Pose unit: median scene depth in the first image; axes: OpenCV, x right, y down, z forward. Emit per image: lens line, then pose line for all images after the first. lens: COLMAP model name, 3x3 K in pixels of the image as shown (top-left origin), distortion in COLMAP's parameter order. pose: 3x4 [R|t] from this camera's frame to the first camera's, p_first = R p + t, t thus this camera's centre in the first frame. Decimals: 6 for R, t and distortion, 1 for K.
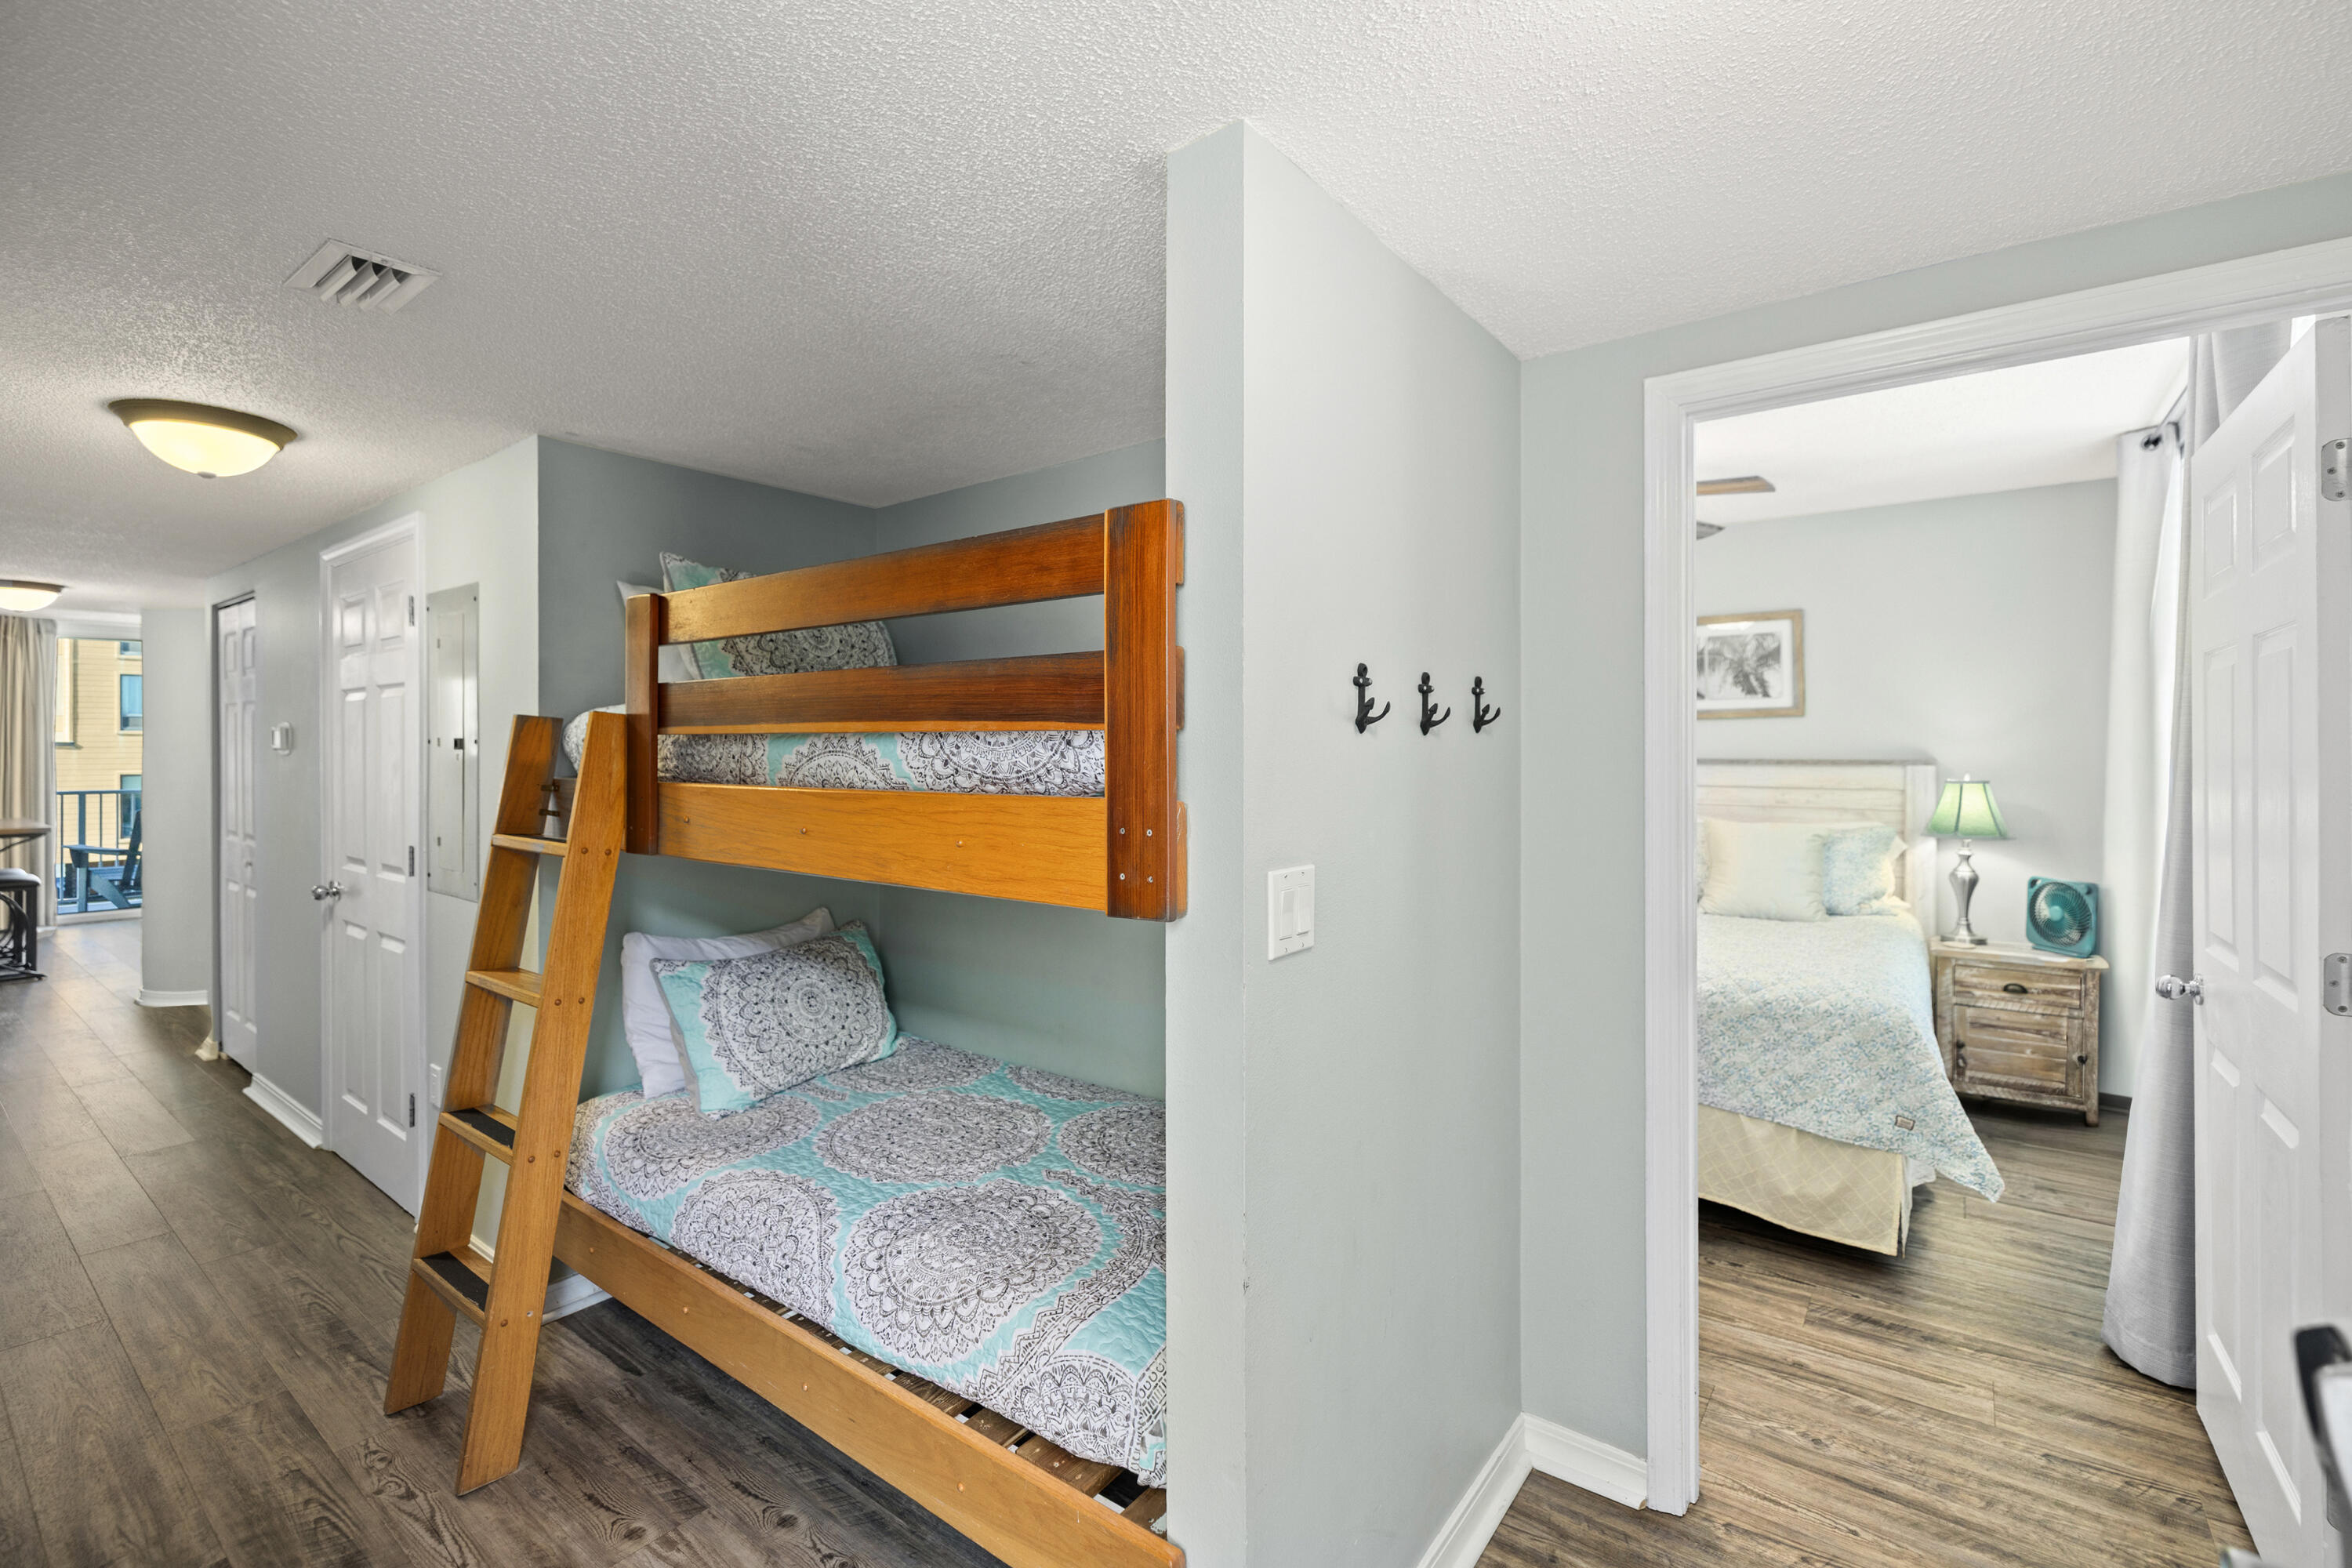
lens RADIAL K [[1058.9, 0, 1160.4], [0, 1058.9, 754.9], [0, 0, 1]] dist [0.011836, -0.002347]
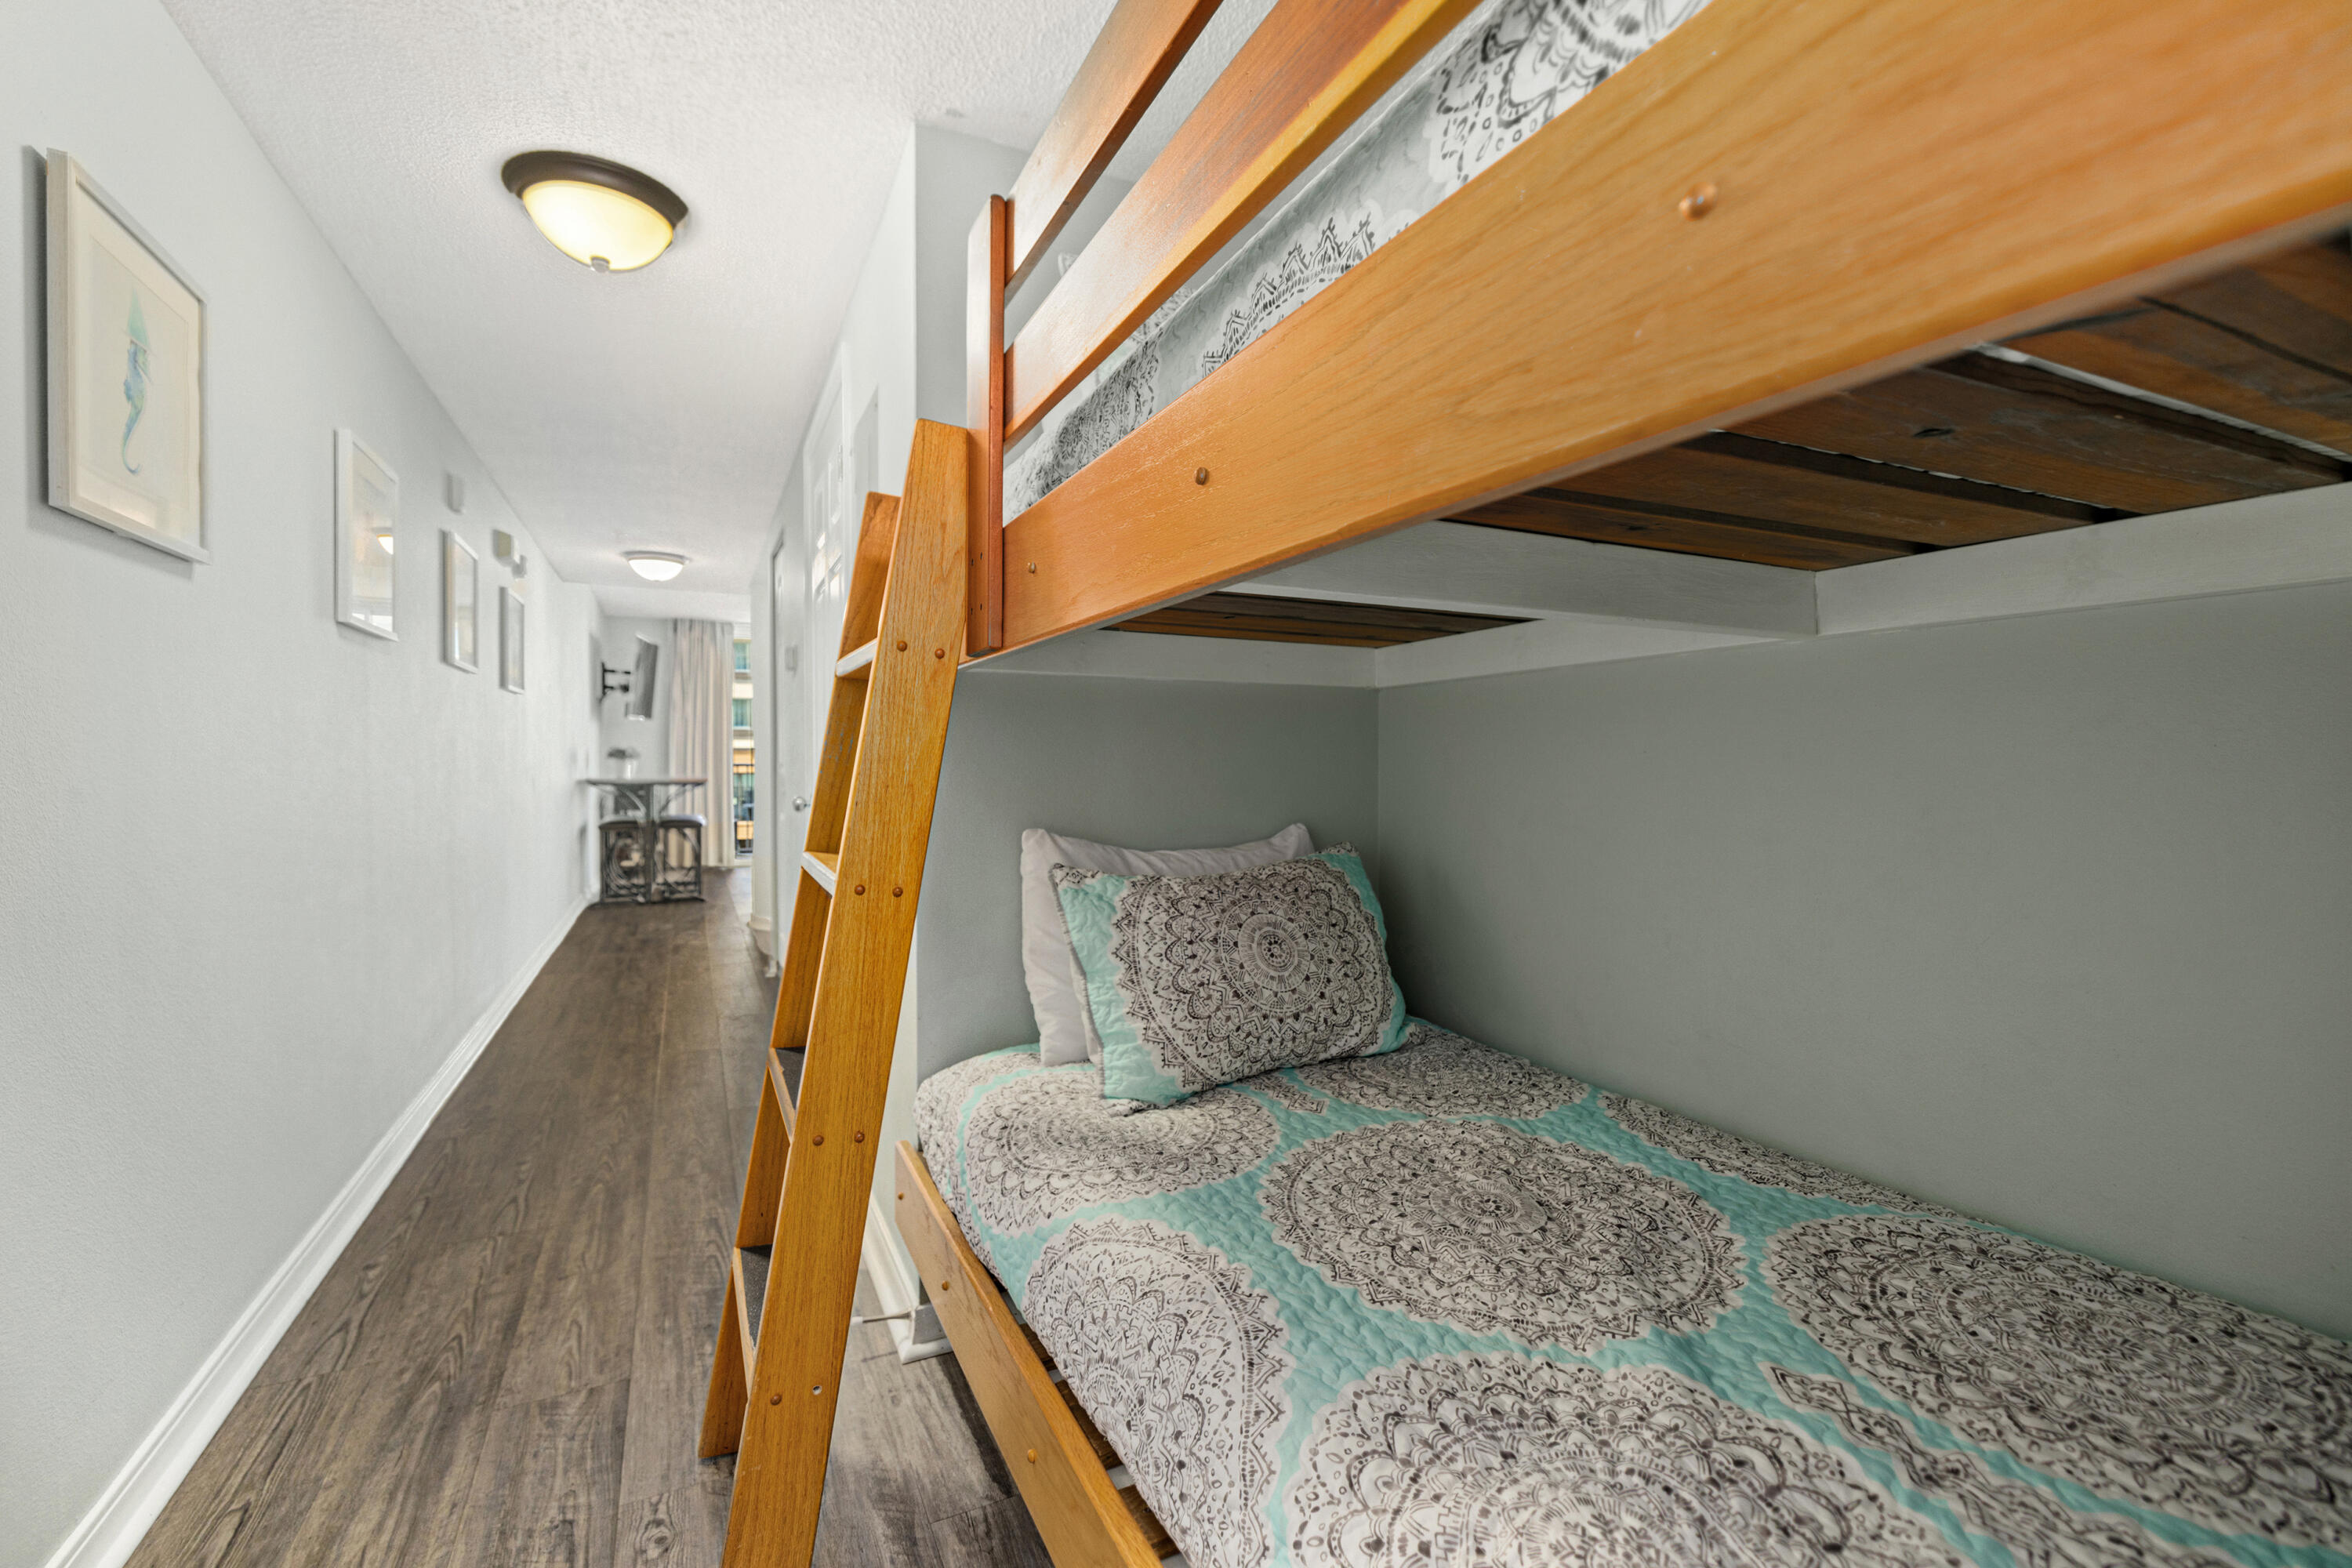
lens RADIAL K [[1016.2, 0, 1177.2], [0, 1016.2, 783.3], [0, 0, 1]] dist [0.002885, -0.001059]
pose [[0.897156, 0.008566, -0.441631, -0.133476], [-0.003285, 0.999914, 0.012721, 0.148673], [0.441702, -0.009962, 0.897107, 0.507250]]
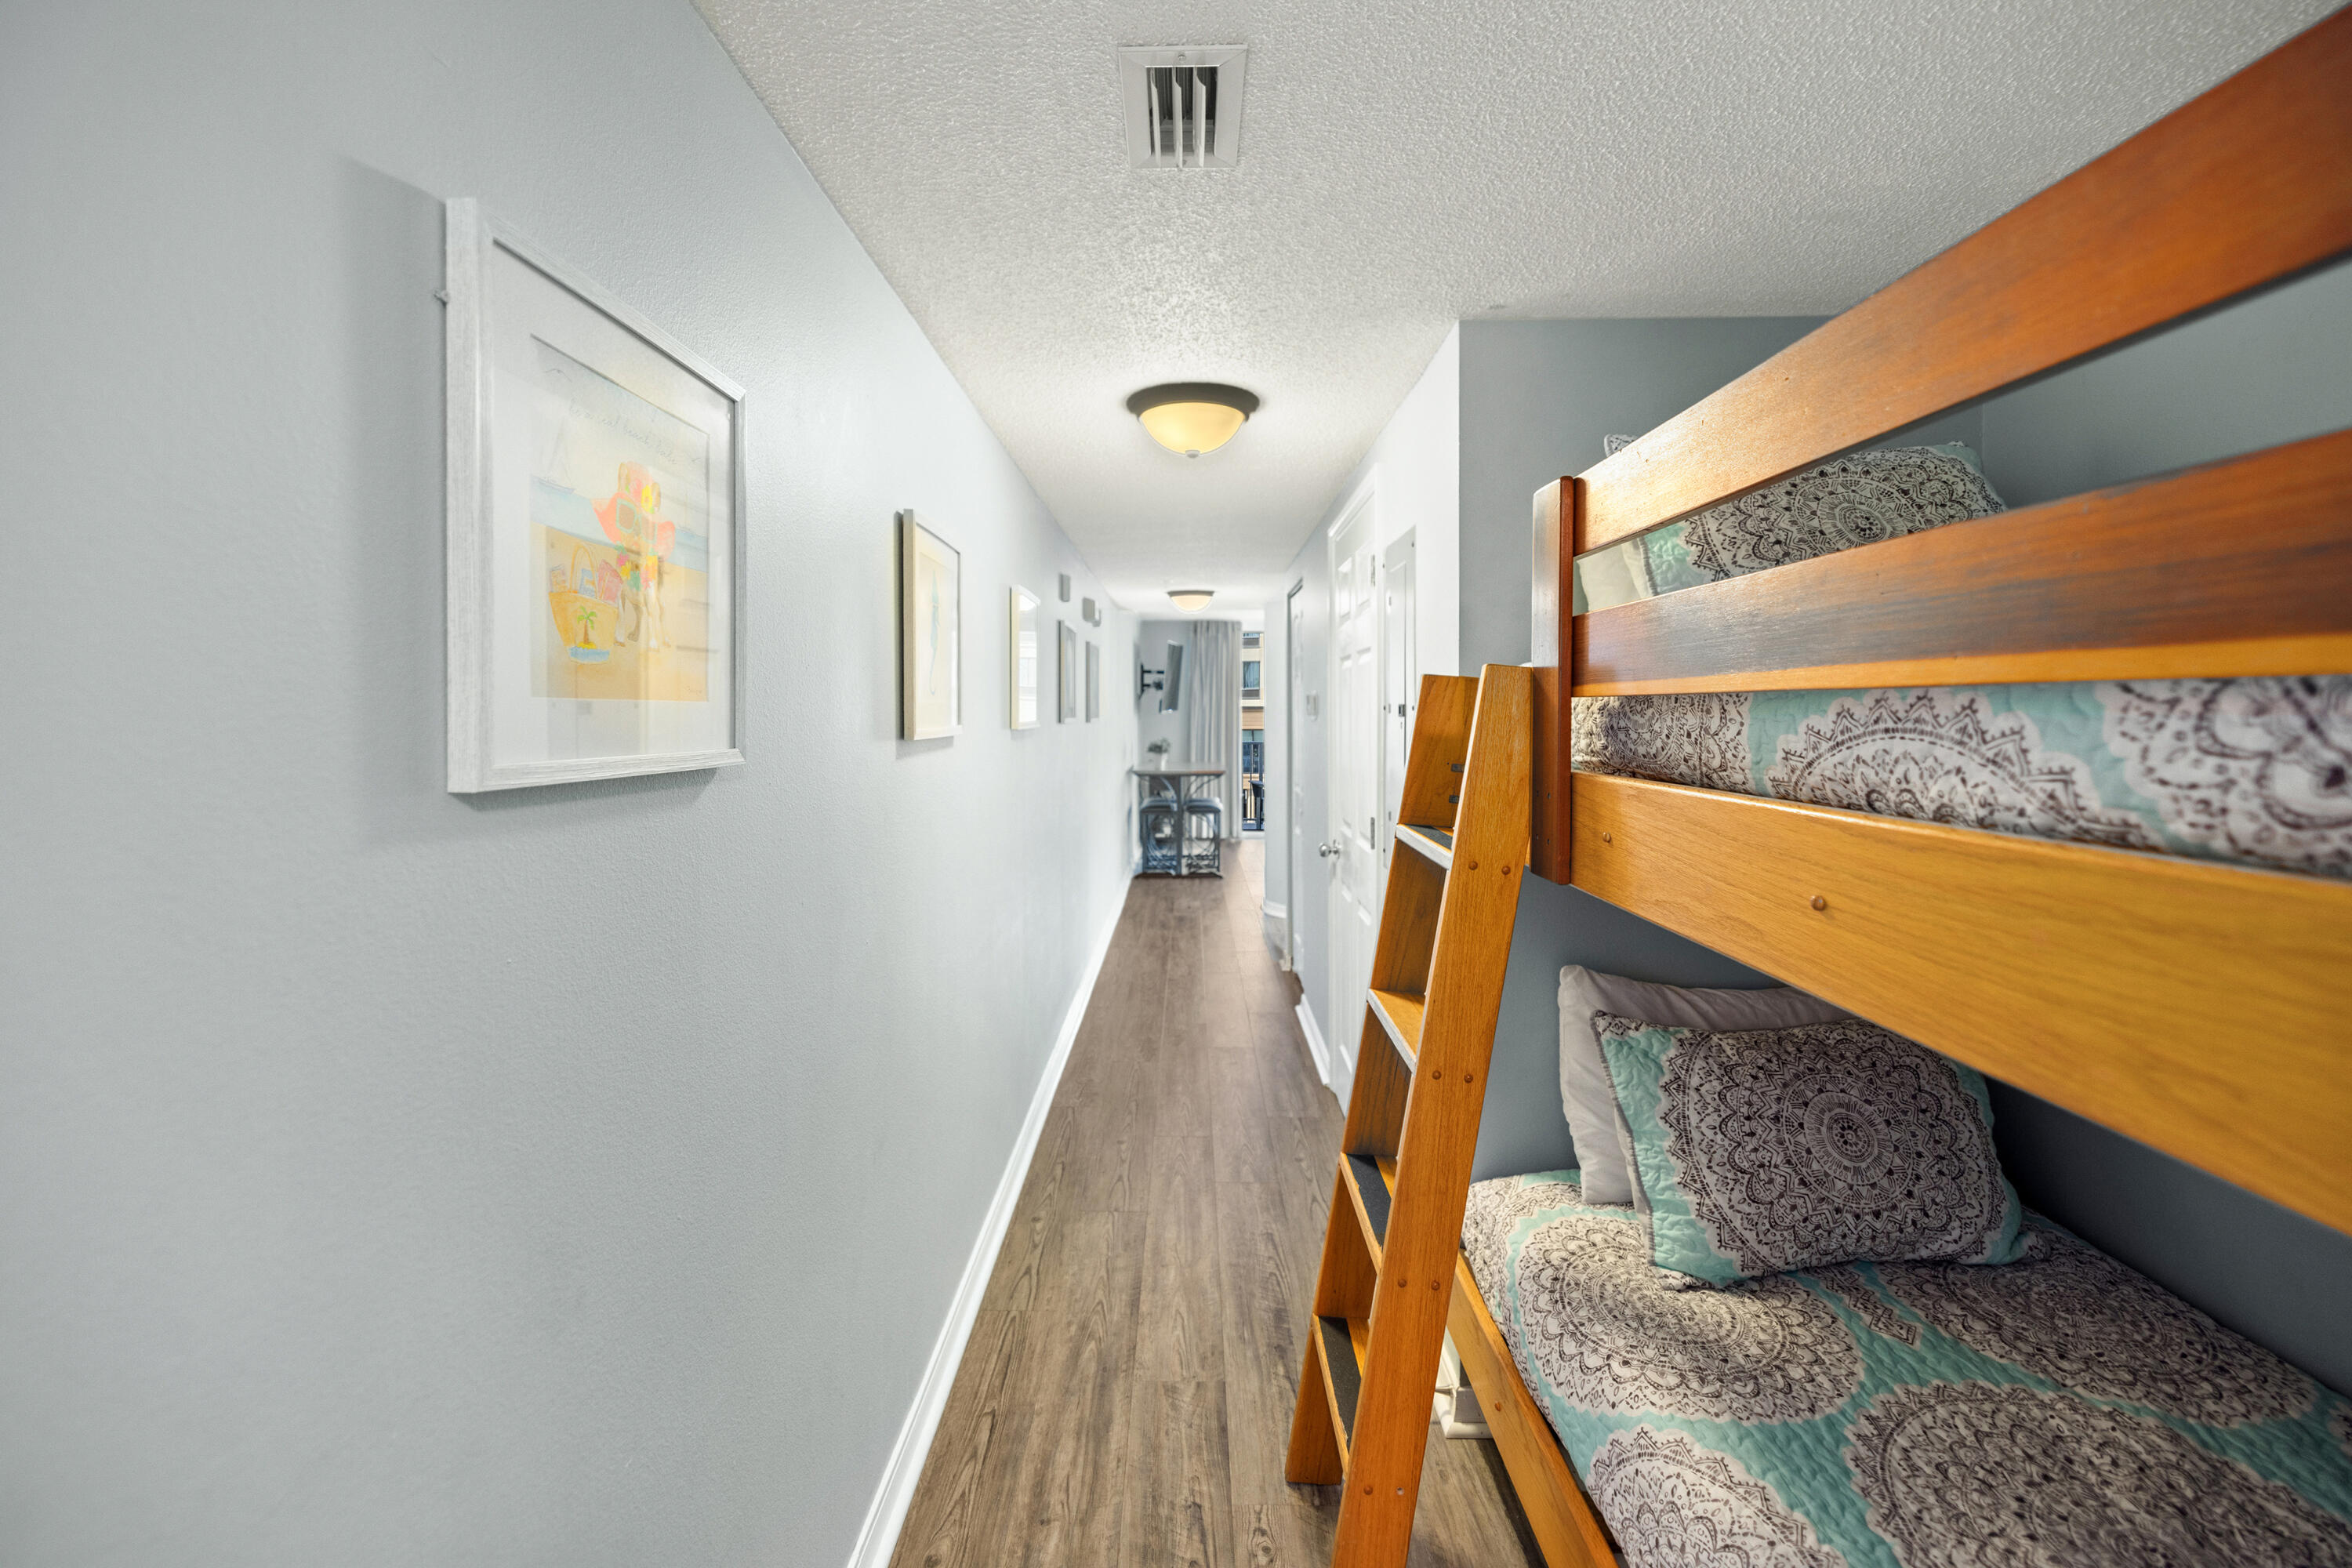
lens RADIAL K [[996.3, 0, 1165.4], [0, 996.3, 726.7], [0, 0, 1]] dist [-0.001310, -0.000219]
pose [[0.598237, 0.009409, -0.801264, -0.129051], [-0.001084, 0.999940, 0.010933, -0.007365], [0.801318, -0.005672, 0.598211, 0.413581]]
